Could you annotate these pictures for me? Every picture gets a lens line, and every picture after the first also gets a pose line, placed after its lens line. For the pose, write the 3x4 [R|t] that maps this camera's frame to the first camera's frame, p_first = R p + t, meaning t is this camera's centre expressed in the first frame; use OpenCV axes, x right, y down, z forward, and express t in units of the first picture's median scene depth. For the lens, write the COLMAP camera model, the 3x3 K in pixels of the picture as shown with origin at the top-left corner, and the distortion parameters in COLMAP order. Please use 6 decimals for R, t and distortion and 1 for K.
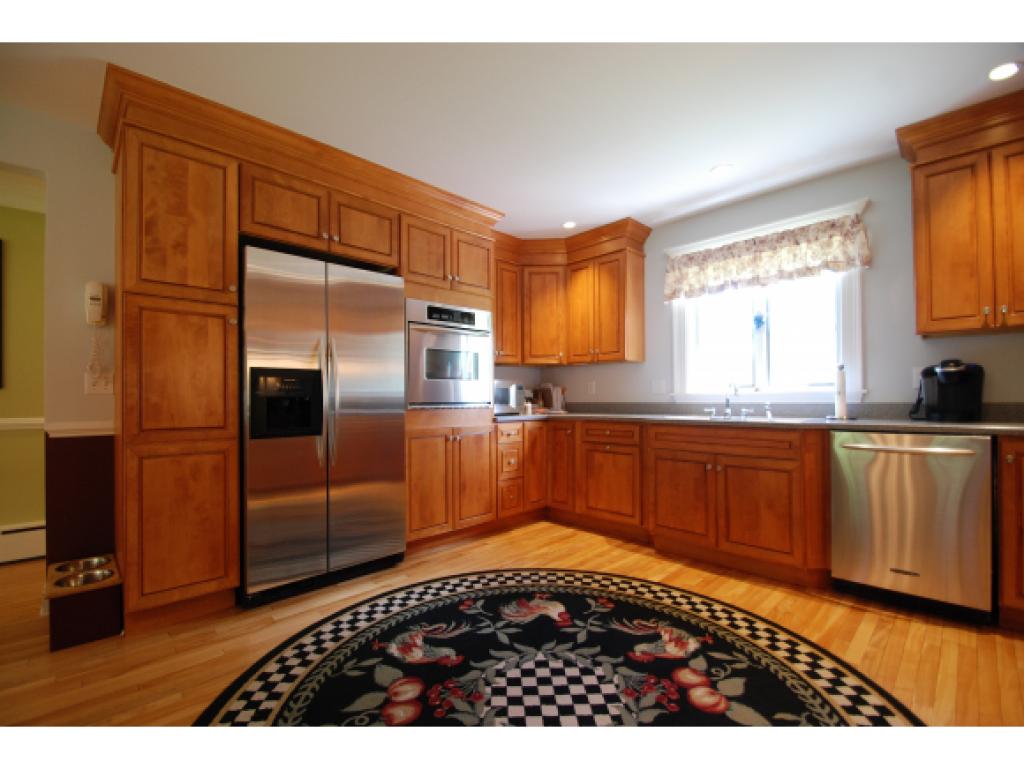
lens RADIAL K [[456.1, 0, 507.5], [0, 456.1, 392.6], [0, 0, 1]] dist [0.029504, -0.023388]
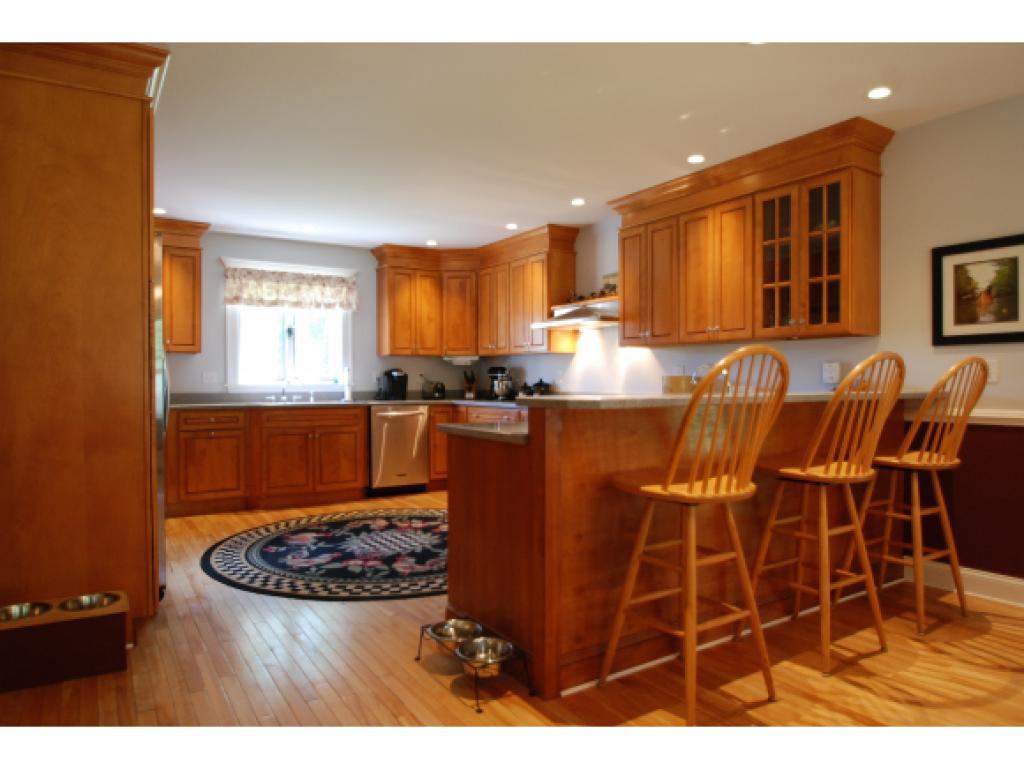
lens RADIAL K [[653.9, 0, 512.0], [0, 653.9, 384.5], [0, 0, 1]] dist [-0.003817, -0.002101]
pose [[0.186669, 0.000291, 0.982423, -1.330467], [-0.013202, 0.999910, 0.002213, -0.012888], [-0.982334, -0.013383, 0.186656, -0.007895]]
